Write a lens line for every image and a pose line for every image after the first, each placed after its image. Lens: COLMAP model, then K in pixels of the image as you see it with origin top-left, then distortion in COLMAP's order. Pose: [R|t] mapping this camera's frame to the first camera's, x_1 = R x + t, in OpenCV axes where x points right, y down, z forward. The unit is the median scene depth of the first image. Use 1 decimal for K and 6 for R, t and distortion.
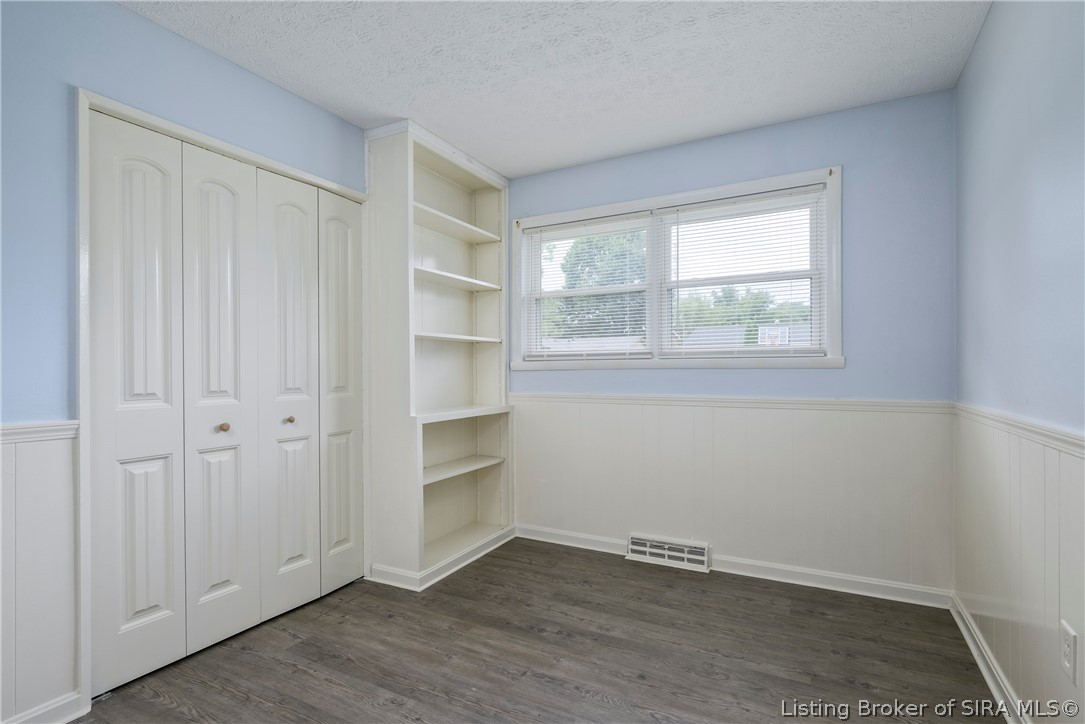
lens RADIAL K [[534.8, 0, 546.4], [0, 534.8, 362.3], [0, 0, 1]] dist [0.004459, -0.000069]
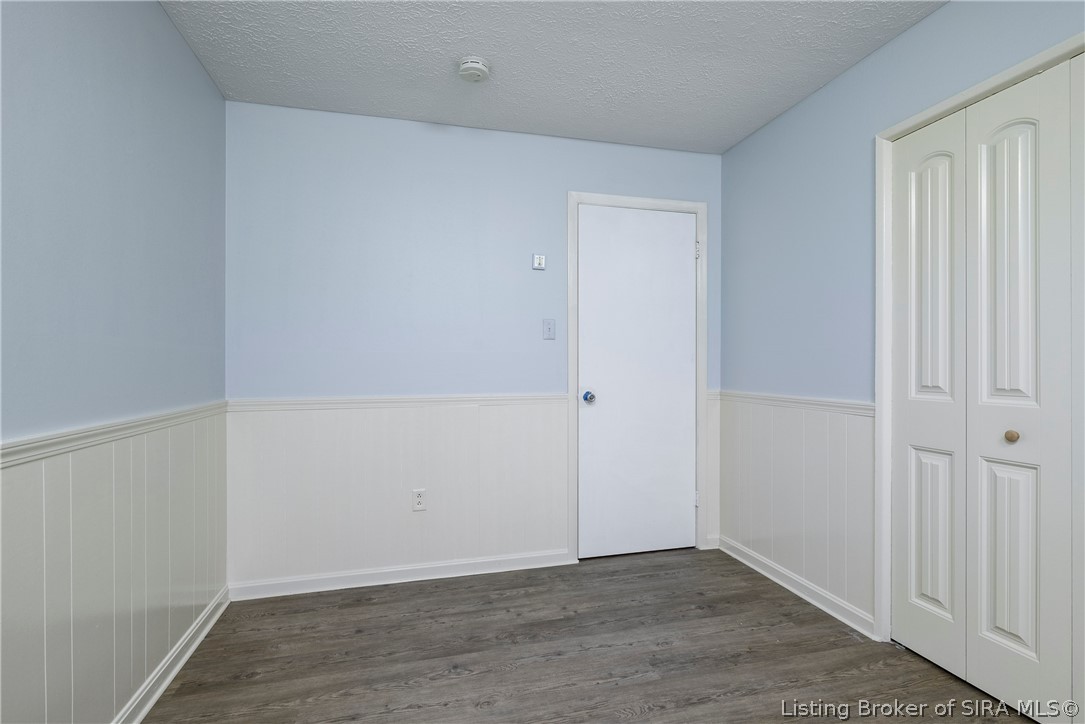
lens RADIAL K [[534.8, 0, 547.6], [0, 534.8, 368.5], [0, 0, 1]] dist [0.004459, -0.000069]
pose [[-0.736778, 0.009992, -0.676061, 0.458797], [0.018809, 0.999807, -0.005722, 0.015776], [0.675873, -0.016932, -0.736823, 1.217993]]
